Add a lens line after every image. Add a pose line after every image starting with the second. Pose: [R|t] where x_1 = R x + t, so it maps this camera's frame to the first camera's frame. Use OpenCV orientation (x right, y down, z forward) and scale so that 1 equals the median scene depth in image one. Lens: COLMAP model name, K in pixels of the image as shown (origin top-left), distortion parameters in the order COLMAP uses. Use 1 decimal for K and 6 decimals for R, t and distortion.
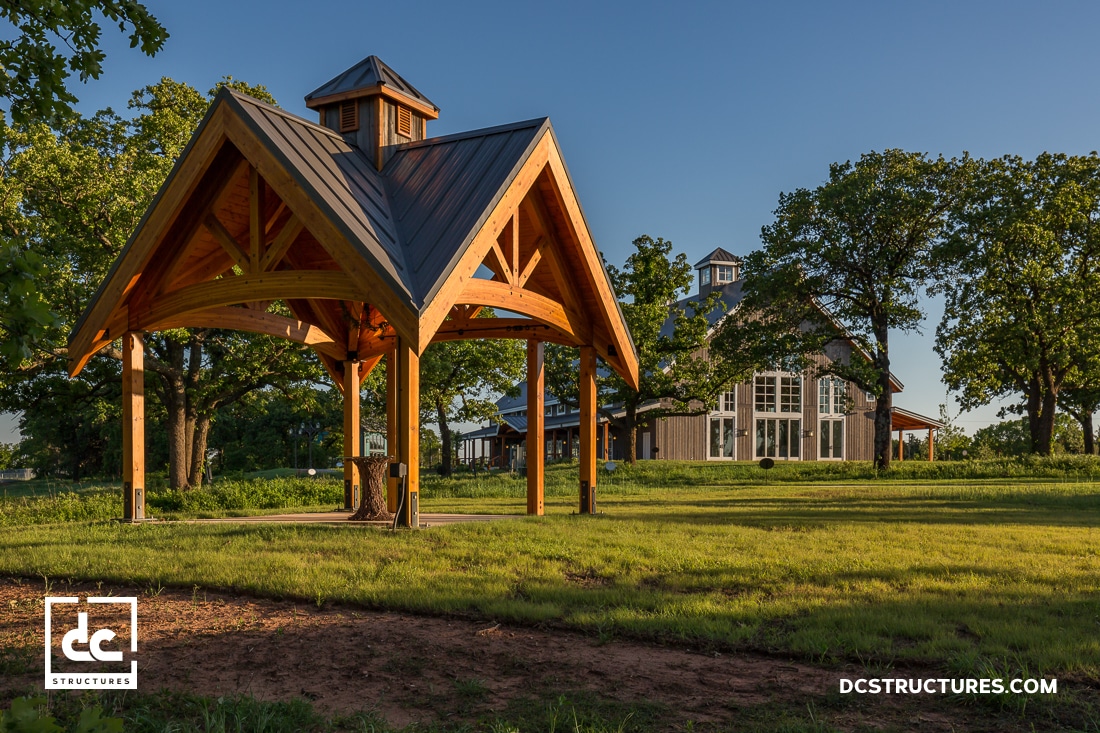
lens RADIAL K [[1053.0, 0, 550.0], [0, 1053.0, 366.5], [0, 0, 1]] dist [0.010884, 0.014287]
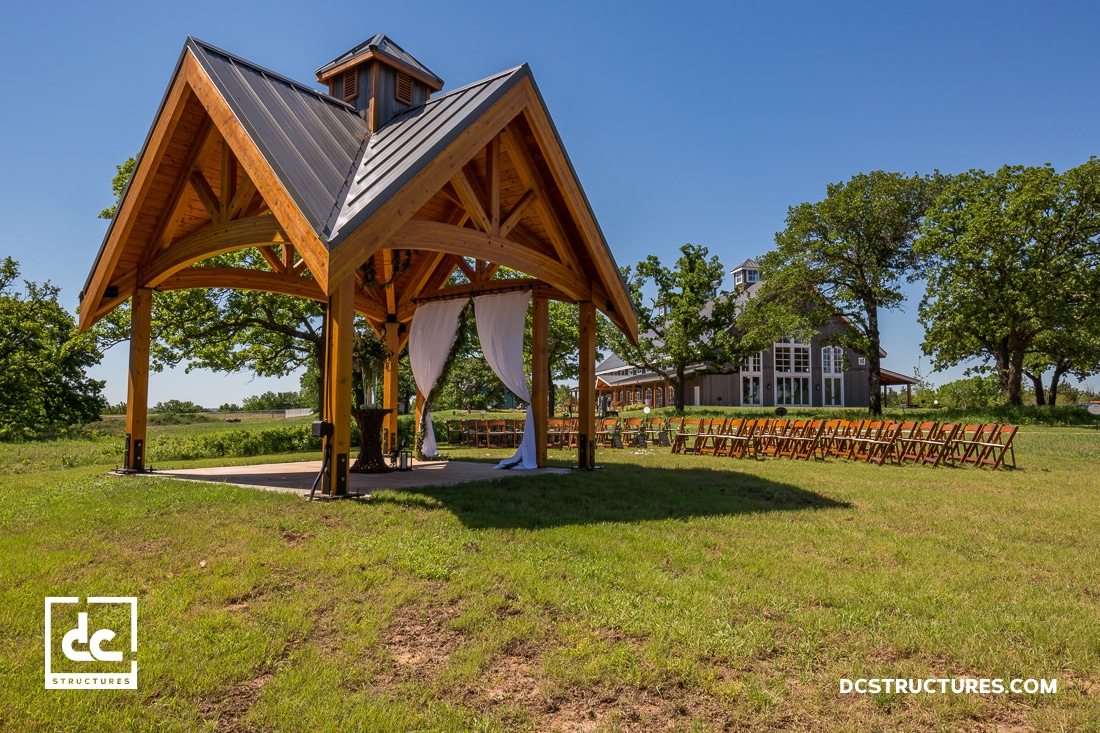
lens RADIAL K [[655.3, 0, 548.8], [0, 655.3, 317.3], [0, 0, 1]] dist [-0.001214, -0.000671]
pose [[0.989500, -0.012109, -0.144025, 0.033263], [0.006023, 0.999073, -0.042620, 0.008158], [0.144408, 0.041305, 0.988656, 0.132517]]
